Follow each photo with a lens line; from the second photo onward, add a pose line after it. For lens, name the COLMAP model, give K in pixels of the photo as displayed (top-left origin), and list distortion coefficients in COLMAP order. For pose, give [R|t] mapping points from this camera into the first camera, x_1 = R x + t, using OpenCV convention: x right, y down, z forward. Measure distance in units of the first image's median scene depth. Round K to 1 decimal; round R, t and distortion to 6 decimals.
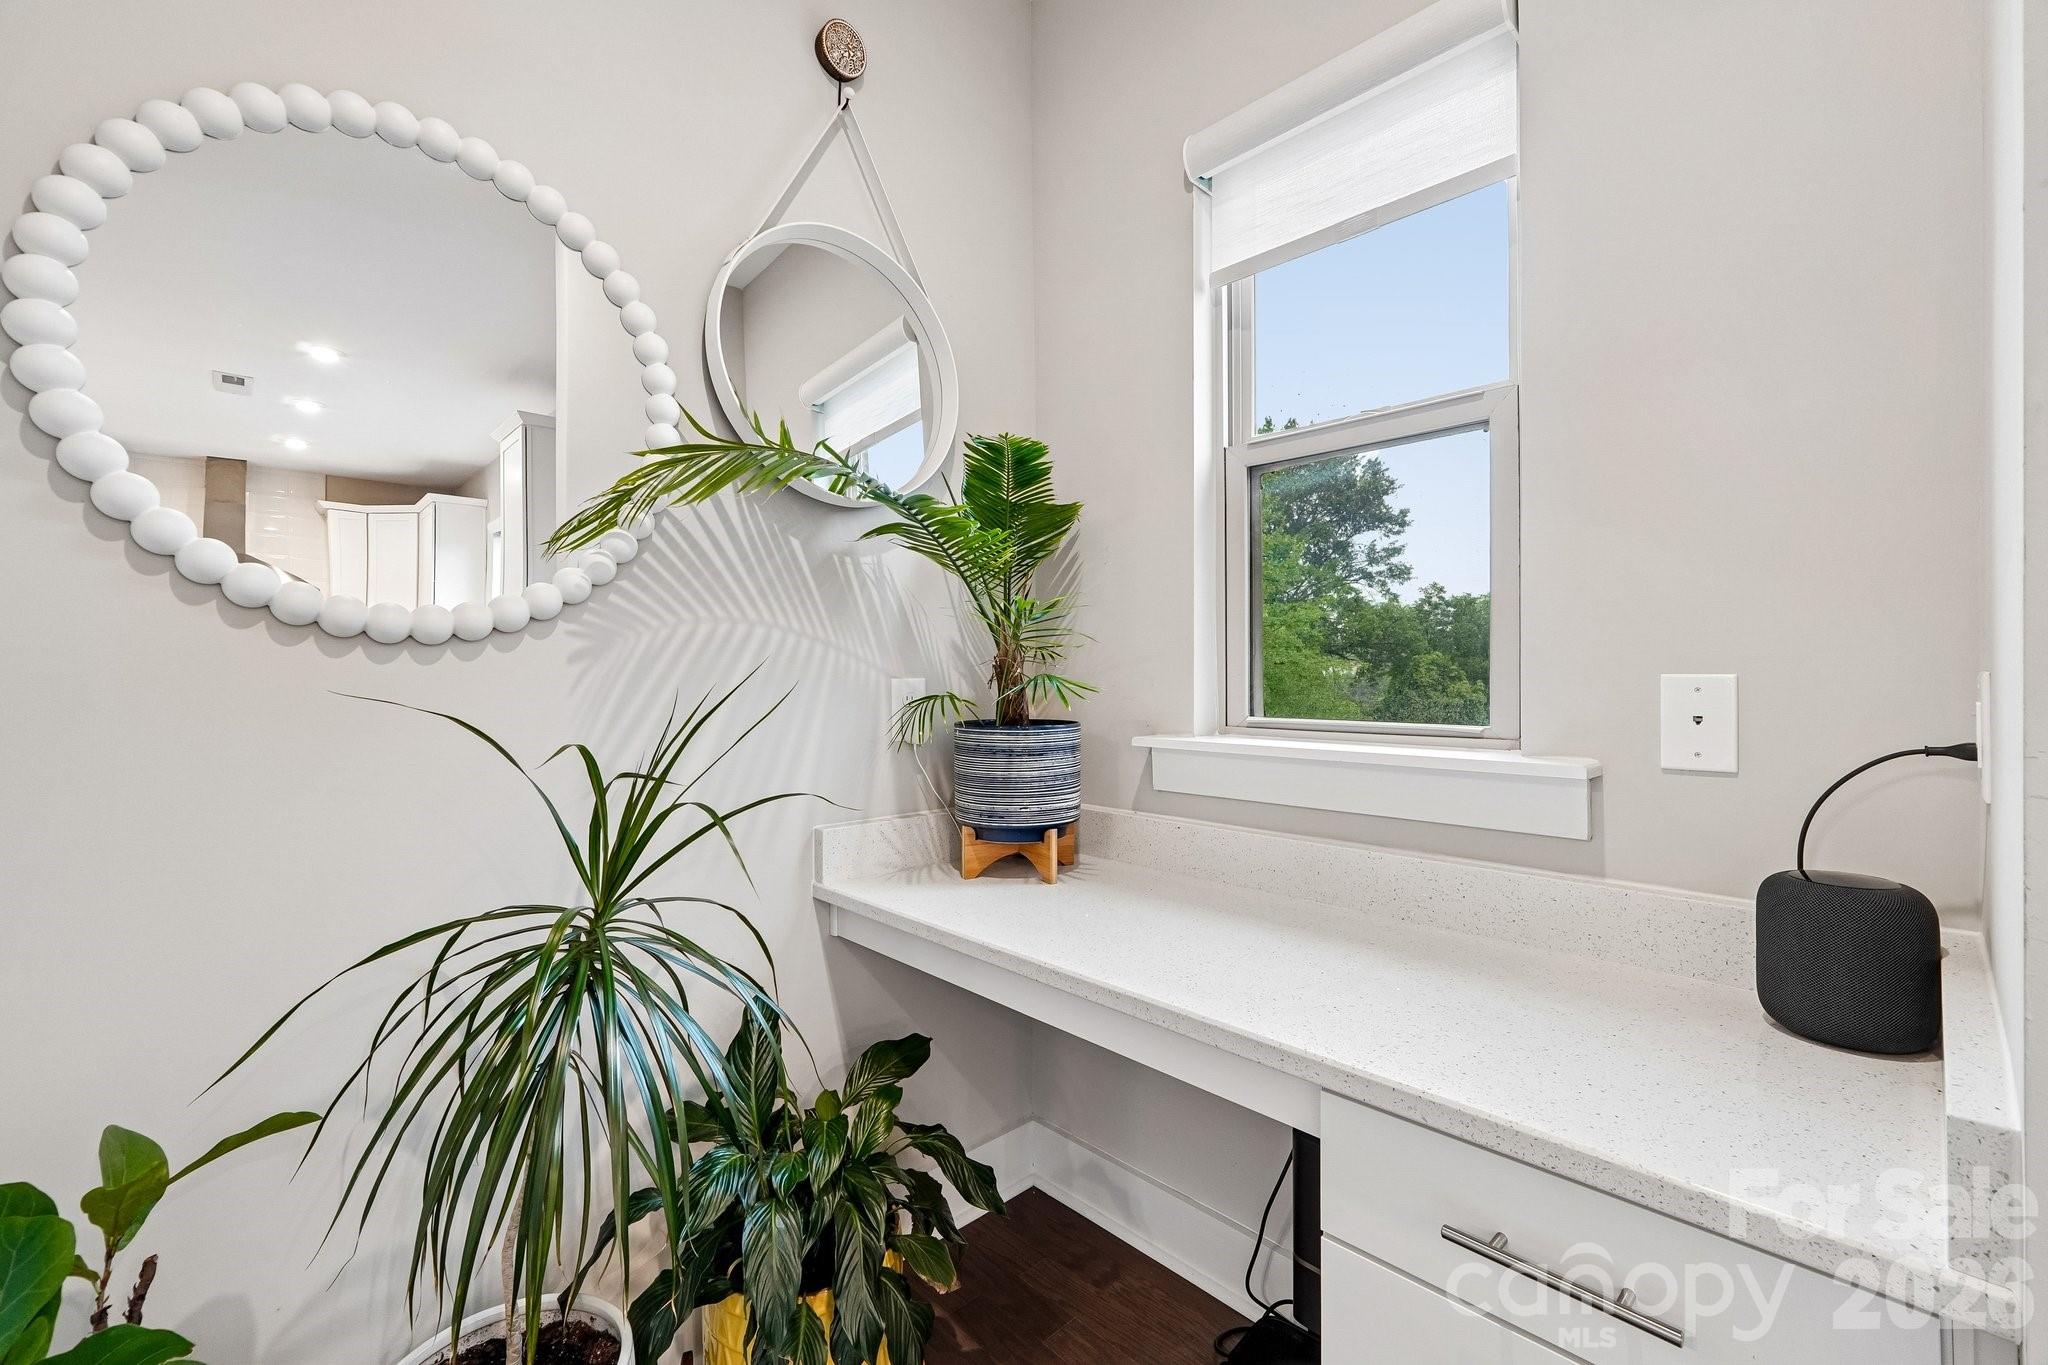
lens RADIAL K [[867.2, 0, 1030.6], [0, 867.2, 672.9], [0, 0, 1]] dist [-0.015031, 0.004589]
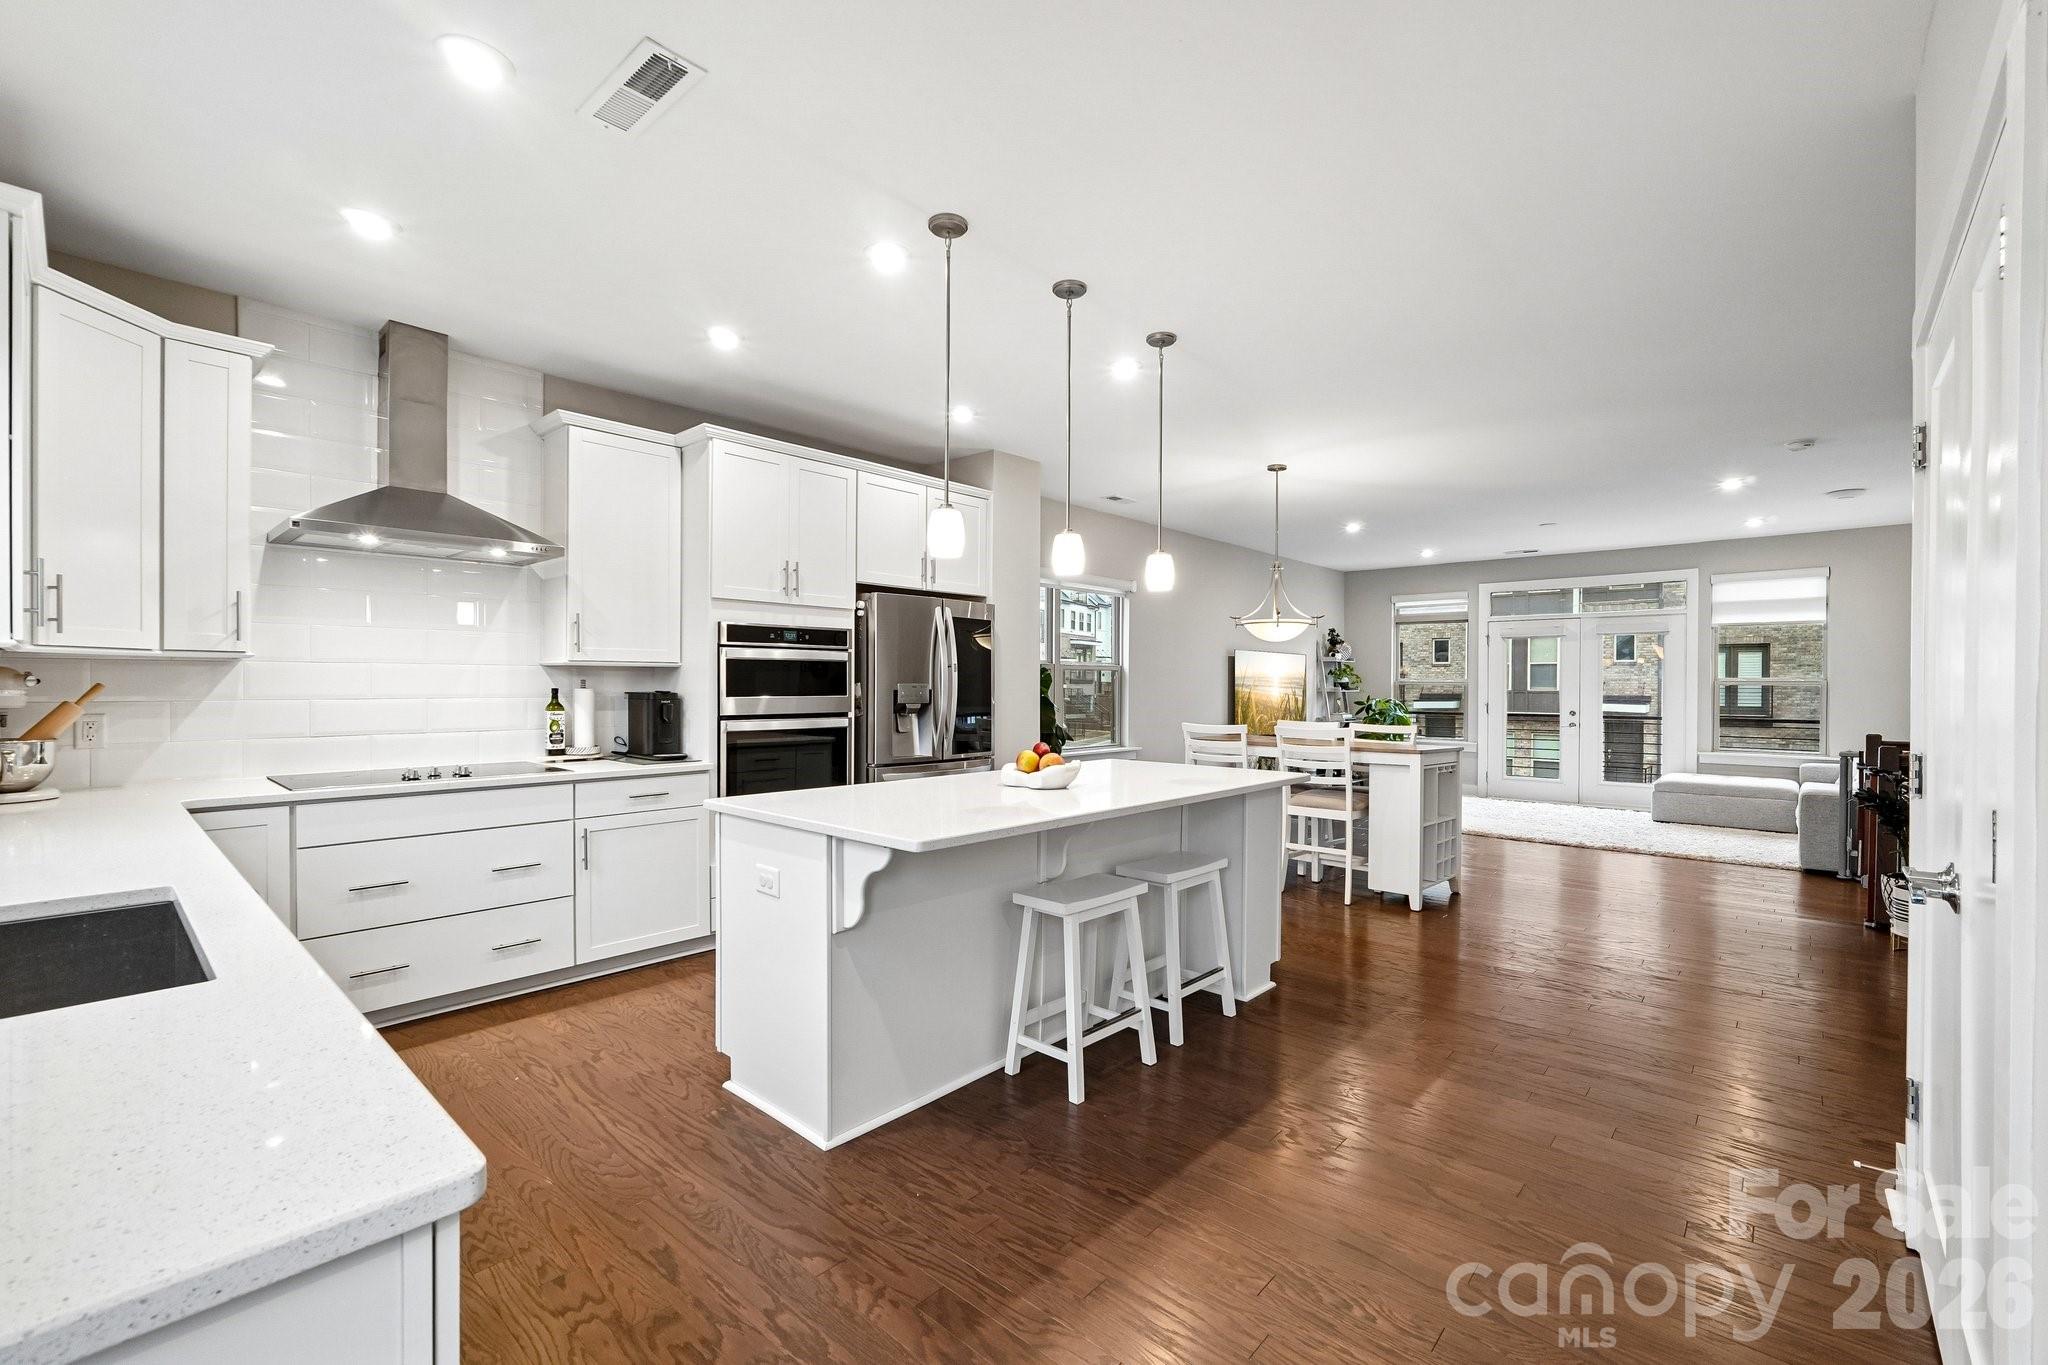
lens RADIAL K [[867.2, 0, 1027.4], [0, 867.2, 695.1], [0, 0, 1]] dist [-0.015031, 0.004589]
pose [[0.997476, 0.000943, 0.070999, -2.410698], [-0.001960, 0.999896, 0.014263, -0.016521], [-0.070979, -0.014367, 0.997374, 1.602215]]
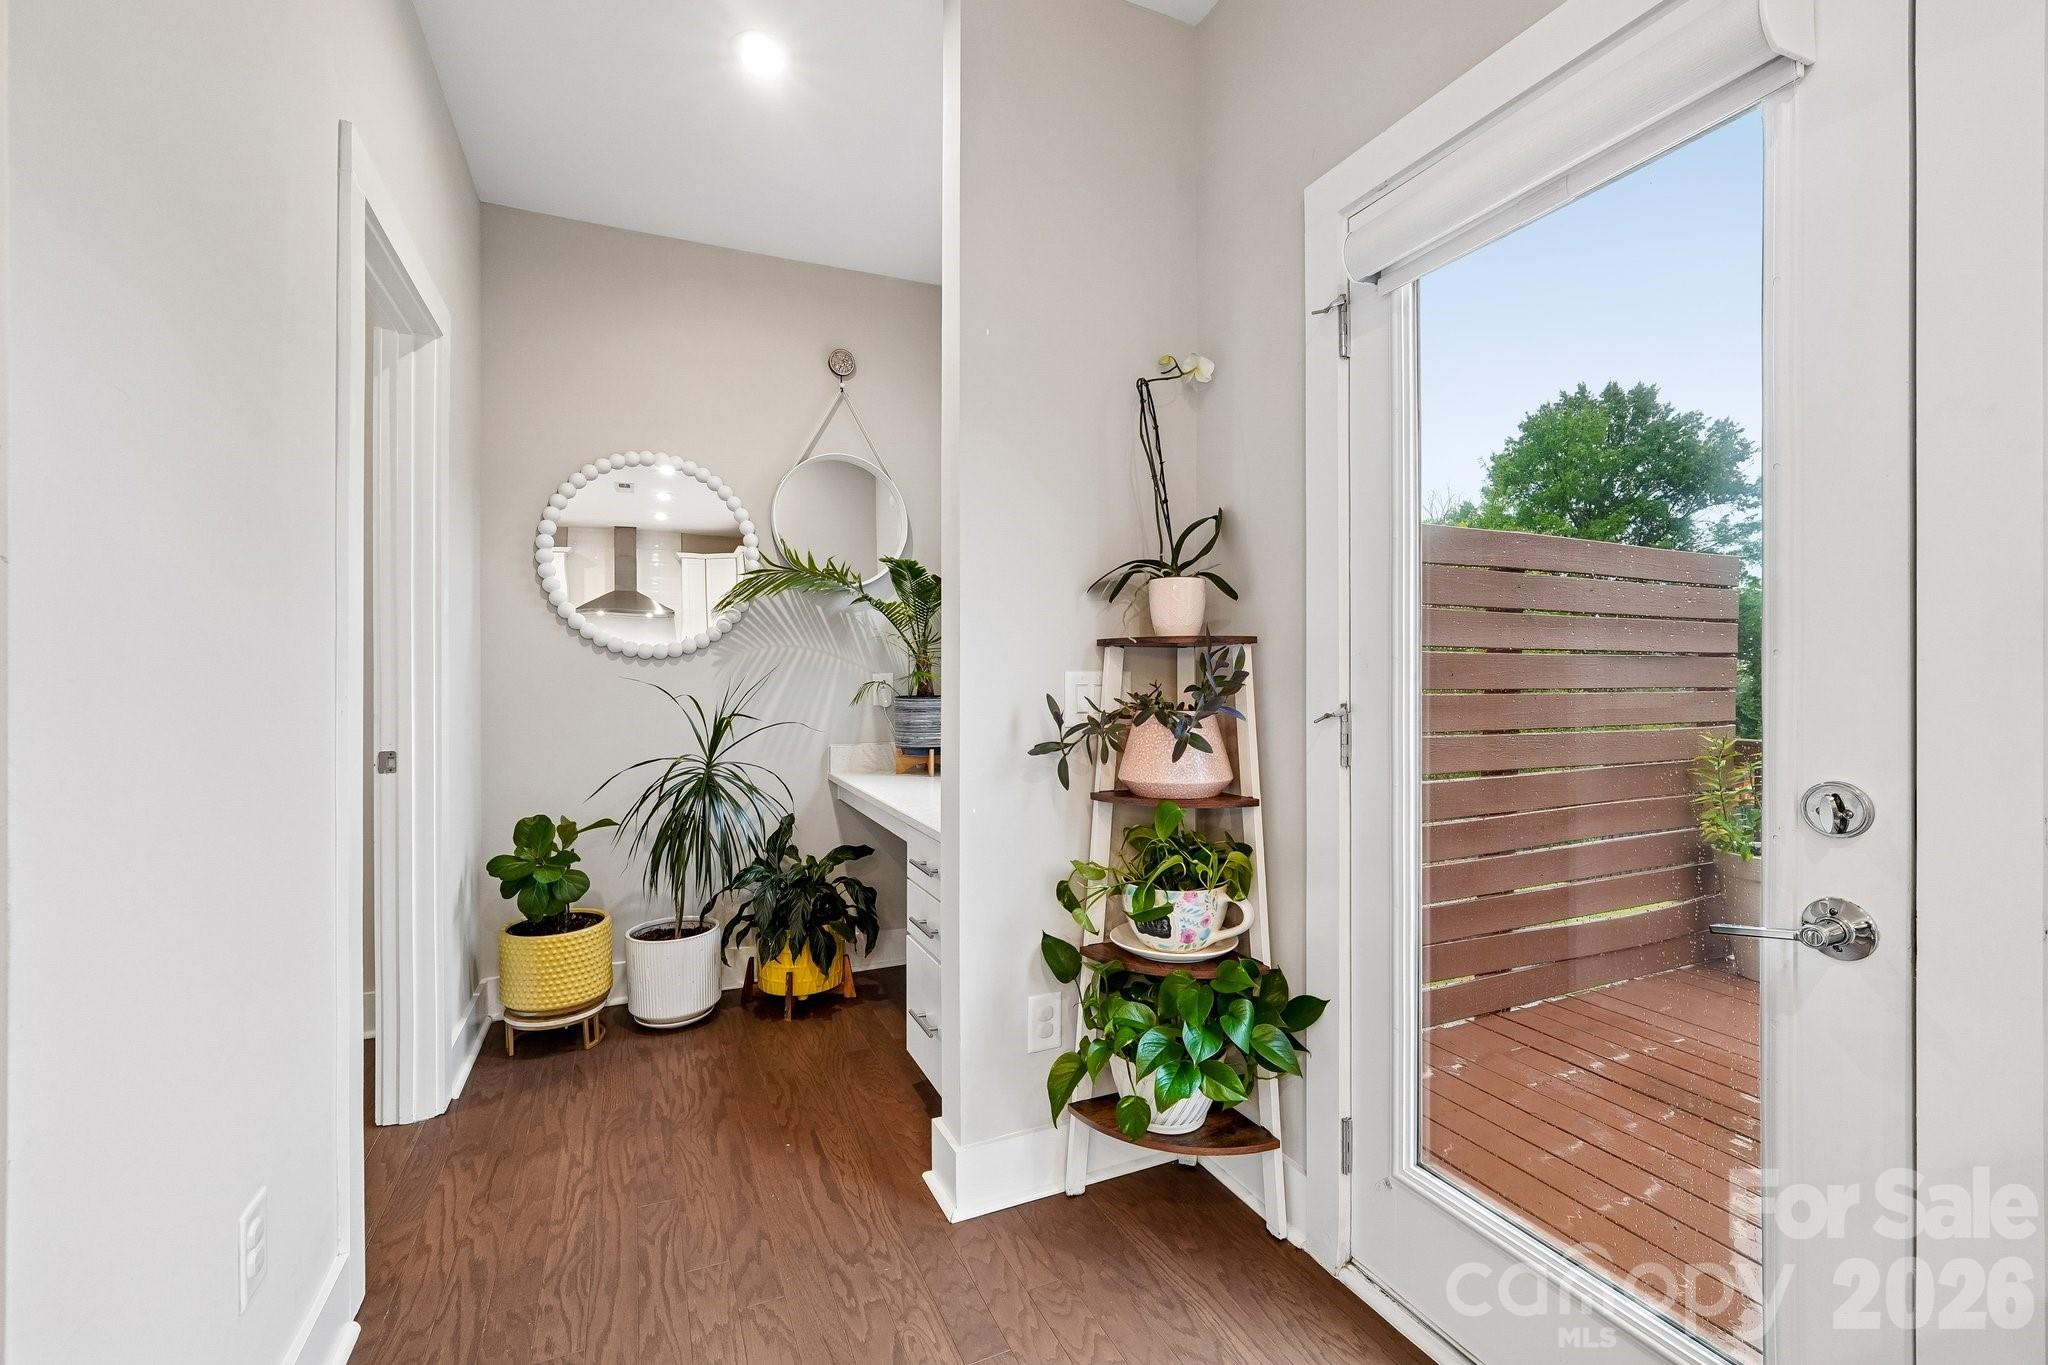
lens RADIAL K [[867.2, 0, 1023.6], [0, 867.2, 678.0], [0, 0, 1]] dist [-0.015031, 0.004589]
pose [[0.945139, 0.001542, -0.326666, 0.867309], [0.000594, 0.999979, 0.006437, 0.004824], [0.326669, -0.006278, 0.945118, -0.801521]]
